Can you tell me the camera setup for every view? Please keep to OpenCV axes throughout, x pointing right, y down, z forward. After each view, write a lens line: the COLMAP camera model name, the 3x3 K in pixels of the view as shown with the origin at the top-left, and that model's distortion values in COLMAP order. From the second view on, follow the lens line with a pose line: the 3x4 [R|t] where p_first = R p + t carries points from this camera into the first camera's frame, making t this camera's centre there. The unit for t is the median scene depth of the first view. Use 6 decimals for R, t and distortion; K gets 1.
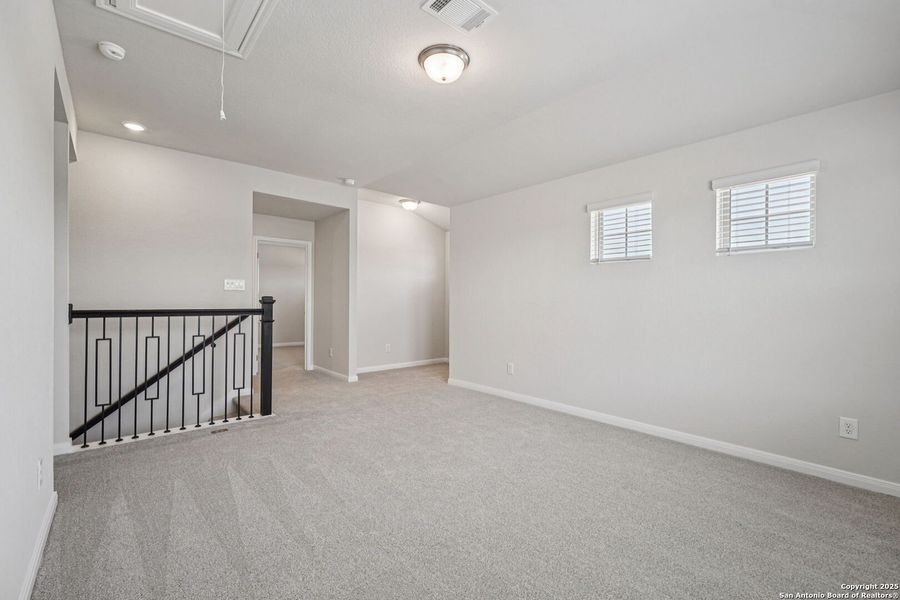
lens RADIAL K [[403.5, 0, 449.1], [0, 403.5, 297.8], [0, 0, 1]] dist [-0.003626, -0.000013]
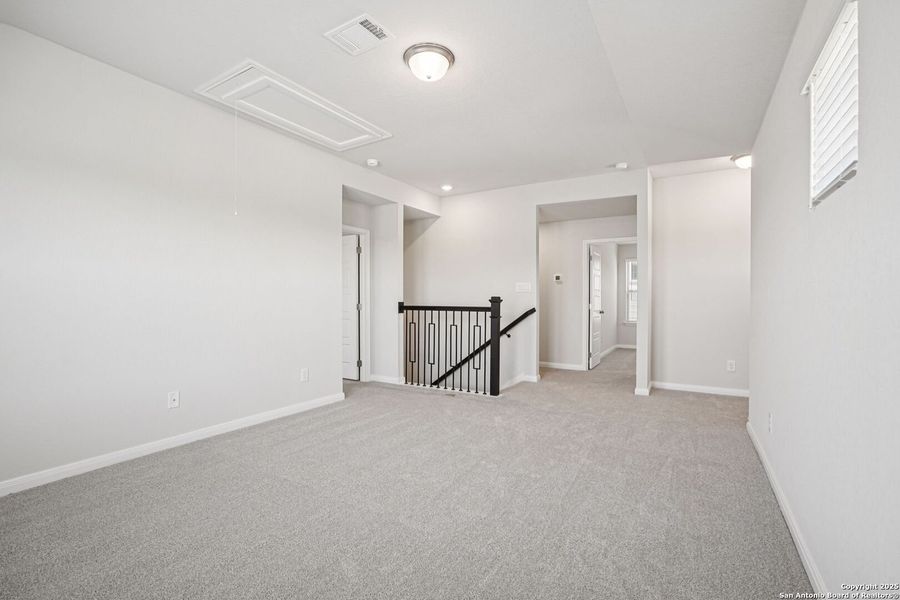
lens RADIAL K [[403.5, 0, 449.1], [0, 403.5, 297.8], [0, 0, 1]] dist [-0.003626, -0.000013]
pose [[0.312301, -0.004455, -0.949973, 0.658716], [0.005365, 0.999981, -0.002925, 0.002572], [0.949968, -0.004183, 0.312319, 0.496193]]
